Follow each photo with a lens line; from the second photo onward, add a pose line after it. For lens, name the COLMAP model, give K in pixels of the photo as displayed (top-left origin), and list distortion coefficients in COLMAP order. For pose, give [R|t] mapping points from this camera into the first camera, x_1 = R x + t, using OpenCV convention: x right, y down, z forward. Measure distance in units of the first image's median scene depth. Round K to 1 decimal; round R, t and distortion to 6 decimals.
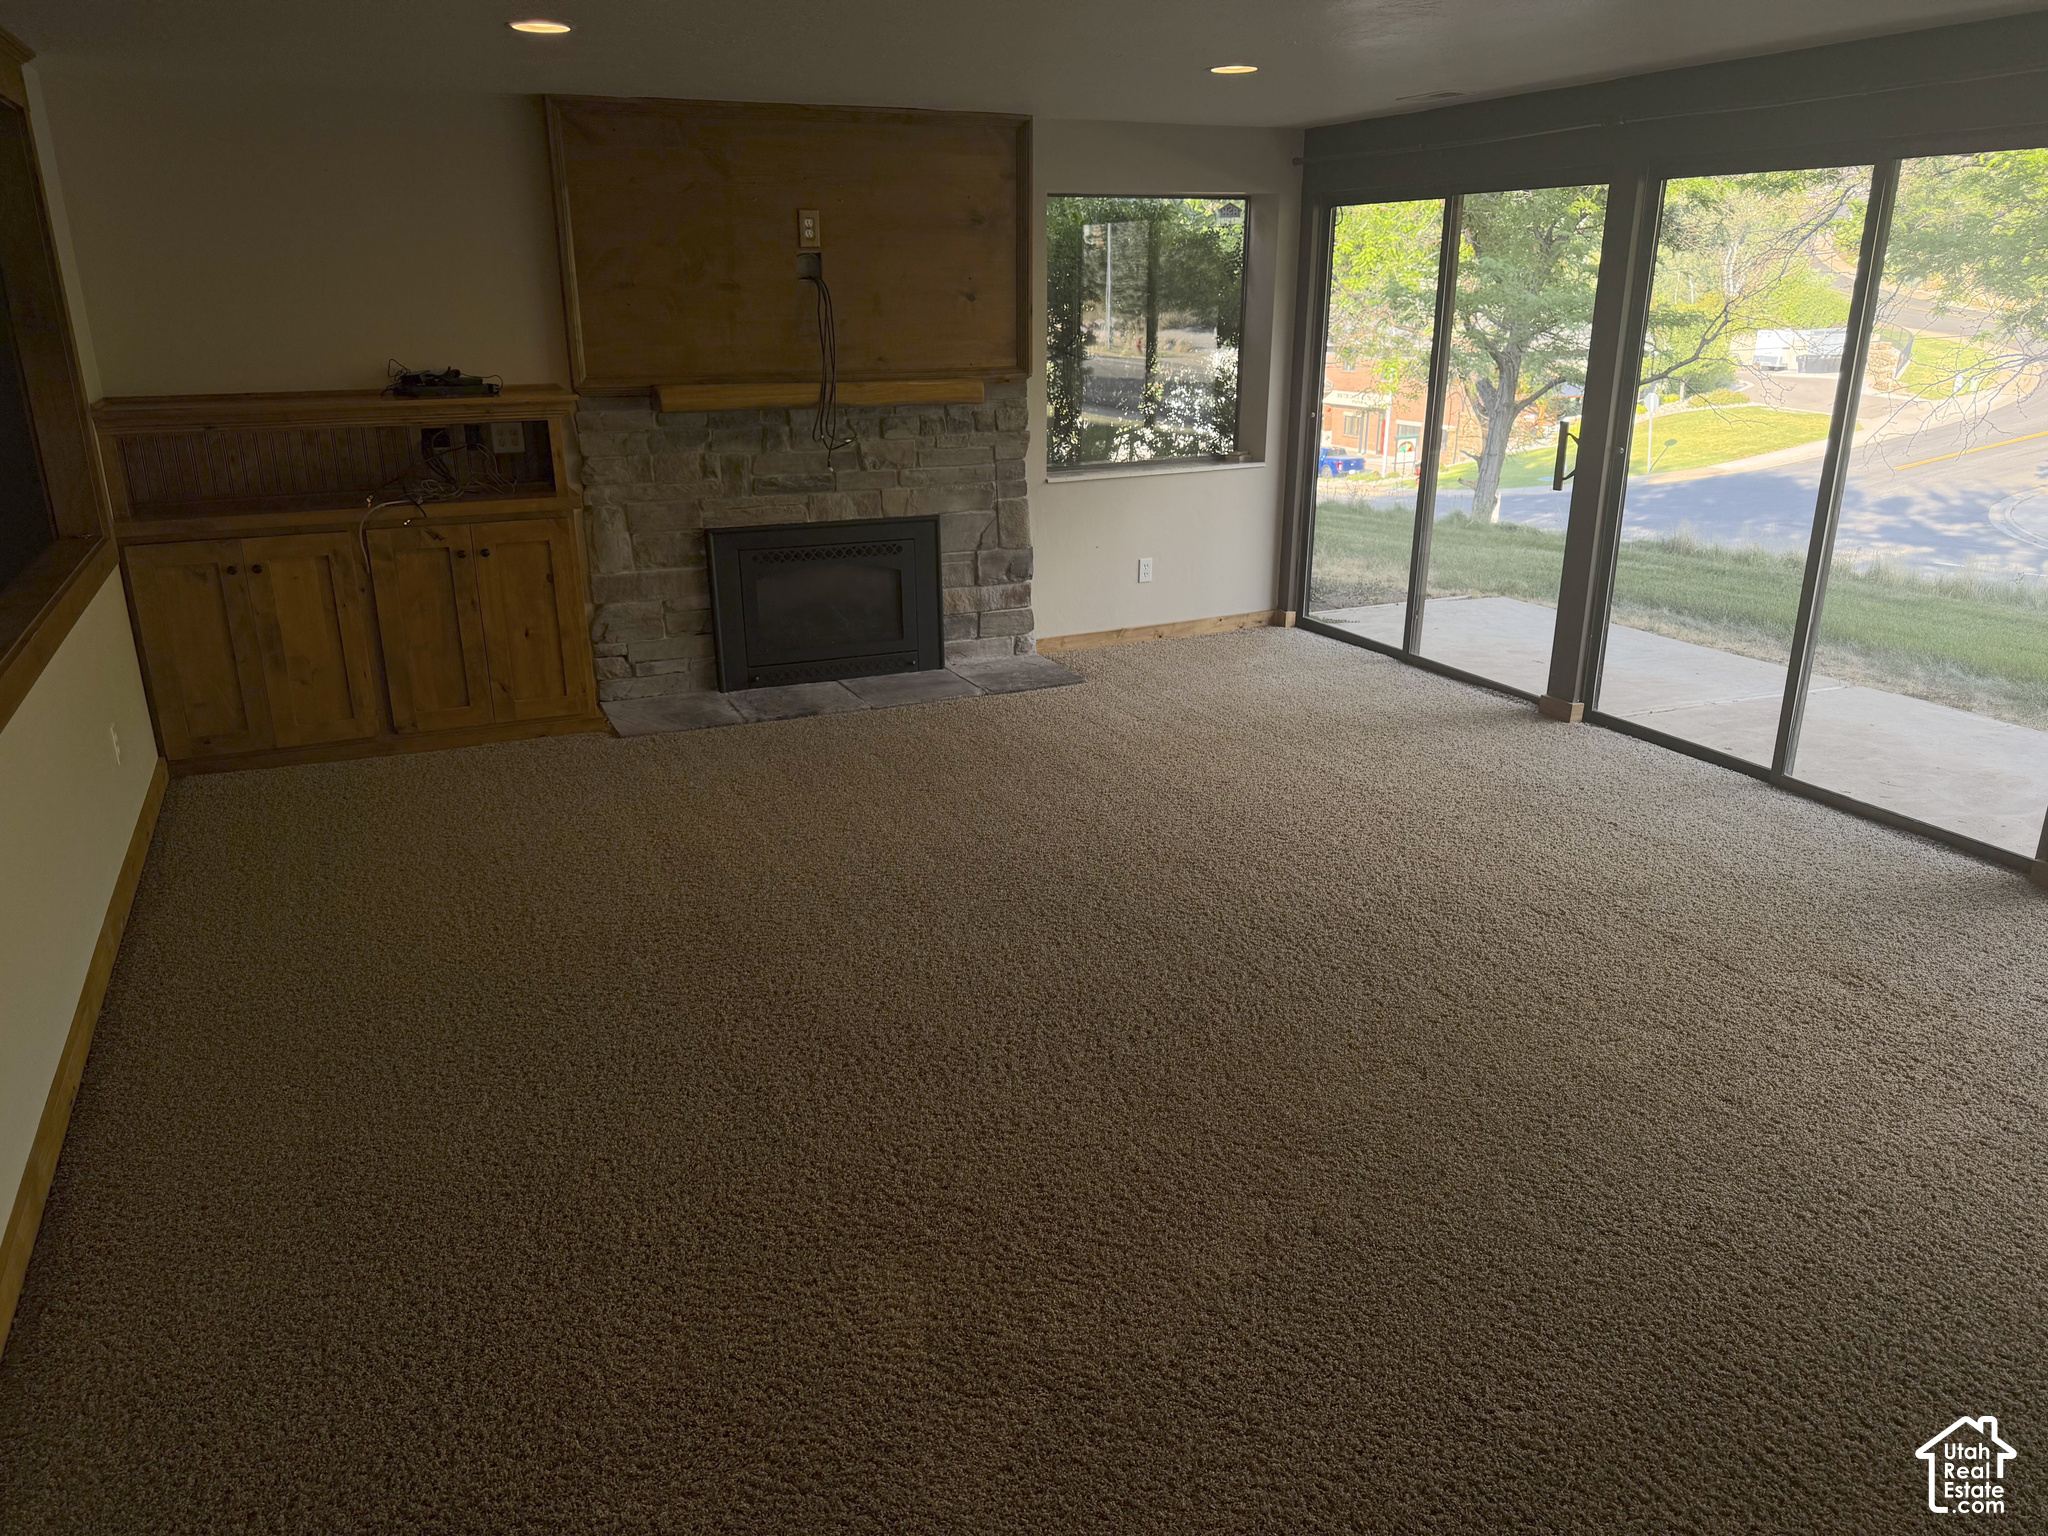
lens RADIAL K [[1439.1, 0, 1024.0], [0, 1439.1, 768.0], [0, 0, 1]] dist [0.080008, -0.110867]
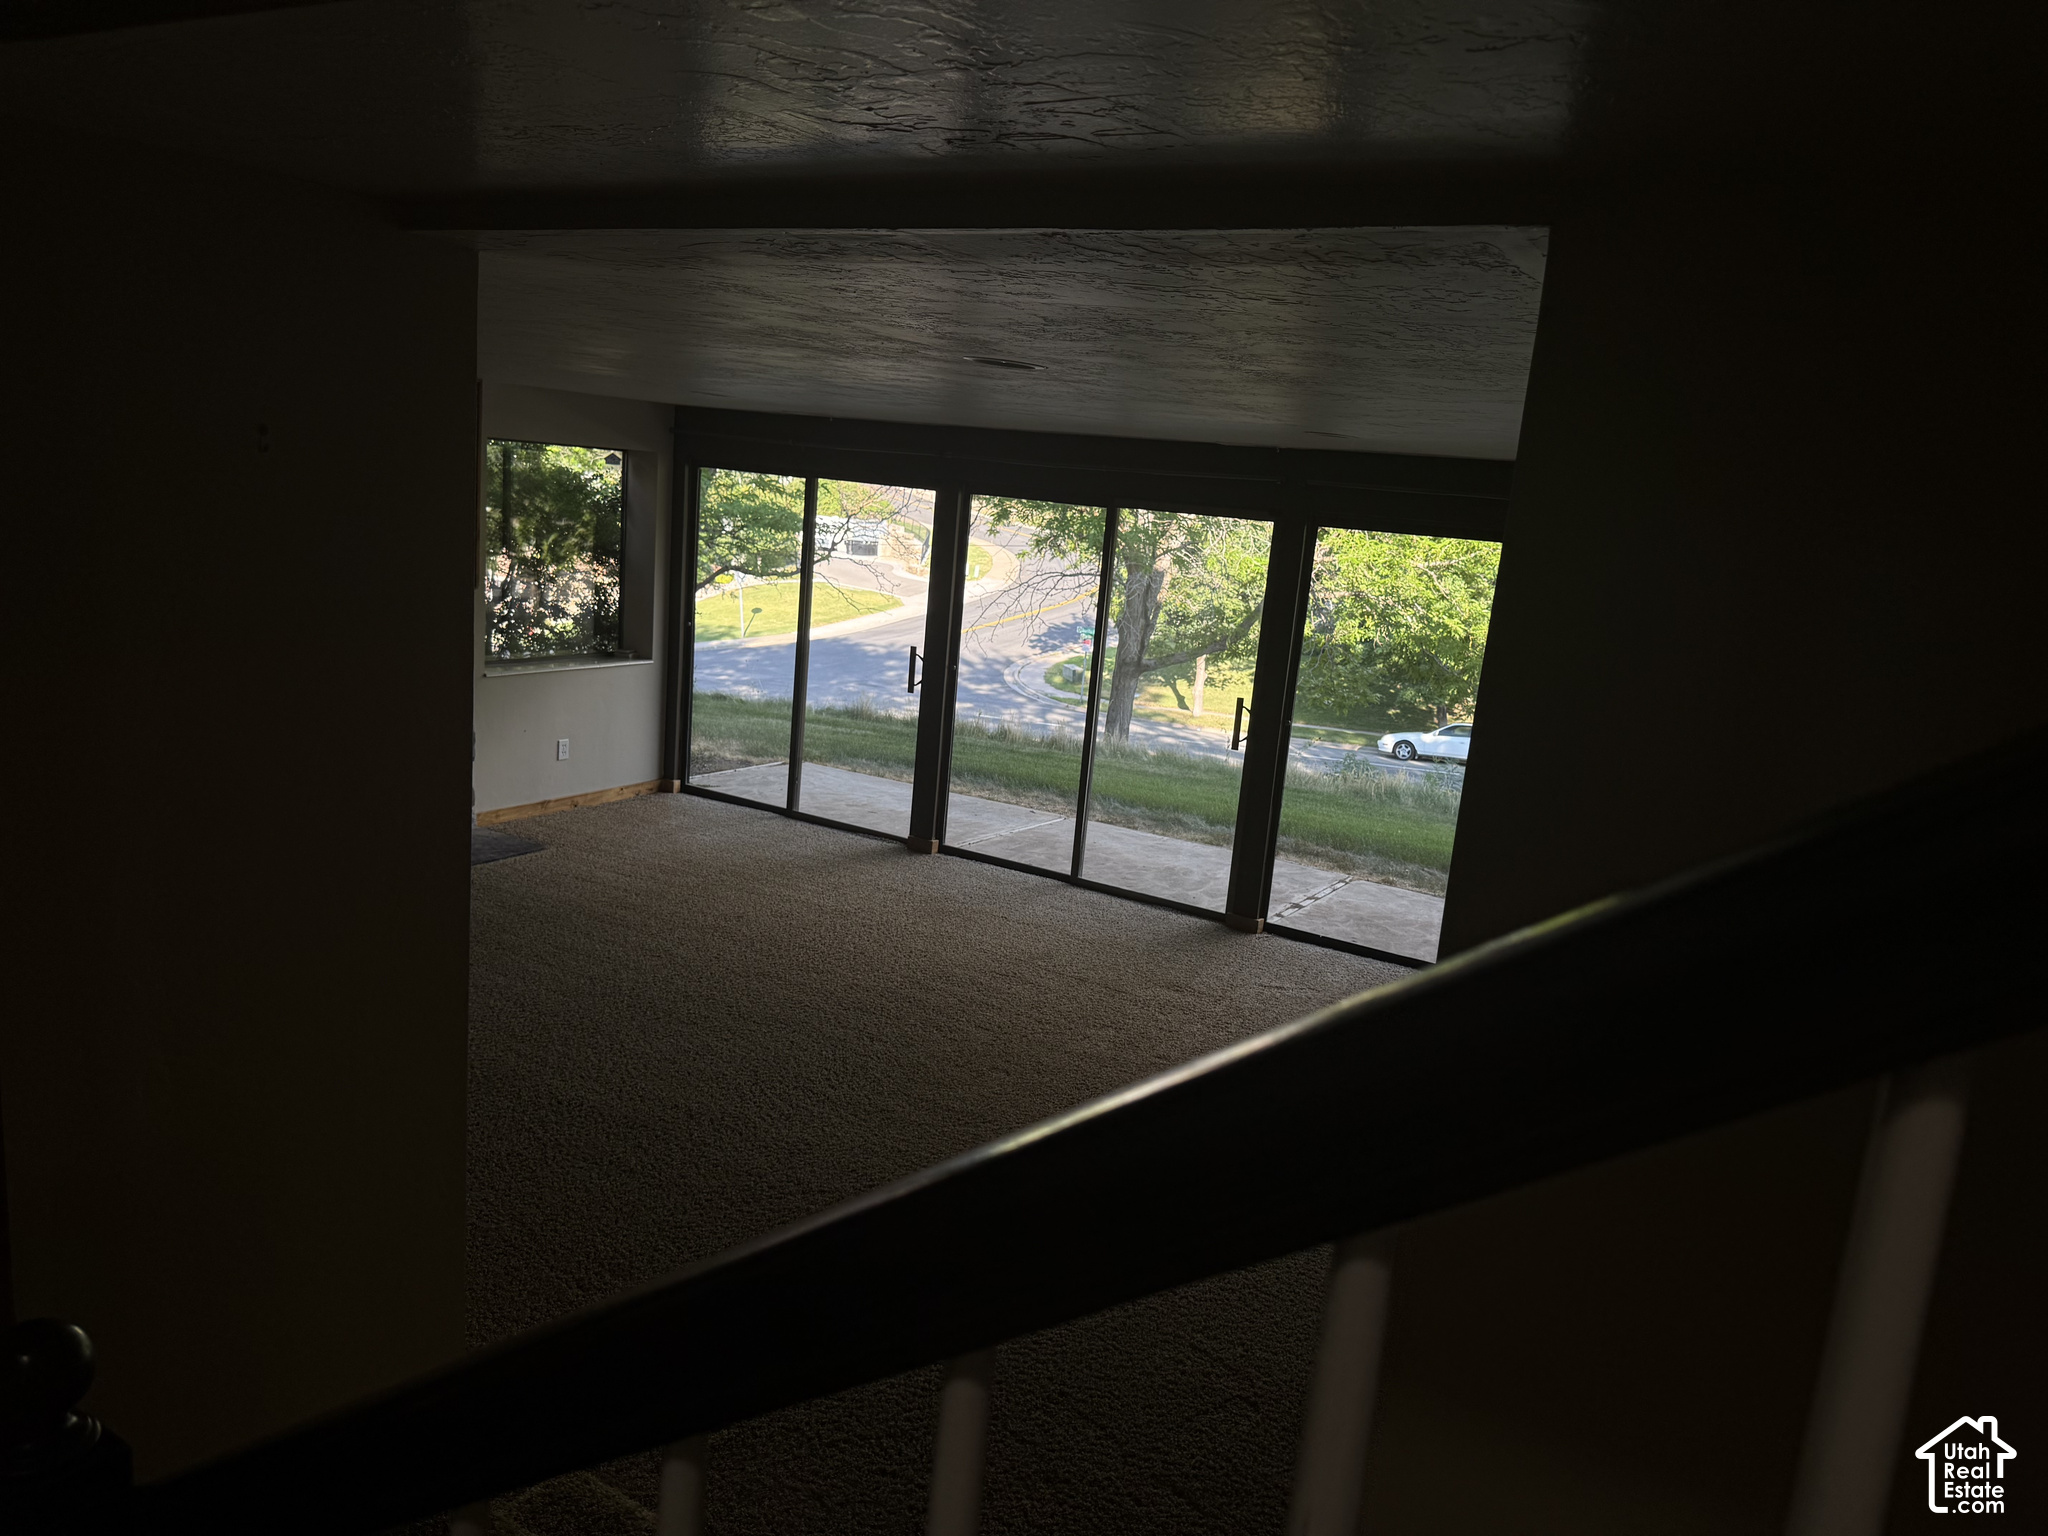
lens RADIAL K [[1439.1, 0, 1024.0], [0, 1439.1, 768.0], [0, 0, 1]] dist [0.080008, -0.110867]
pose [[0.815179, -0.032837, 0.578278, -0.320894], [0.090978, 0.993258, -0.071847, -0.004921], [-0.572020, 0.111179, 0.812670, -0.182315]]
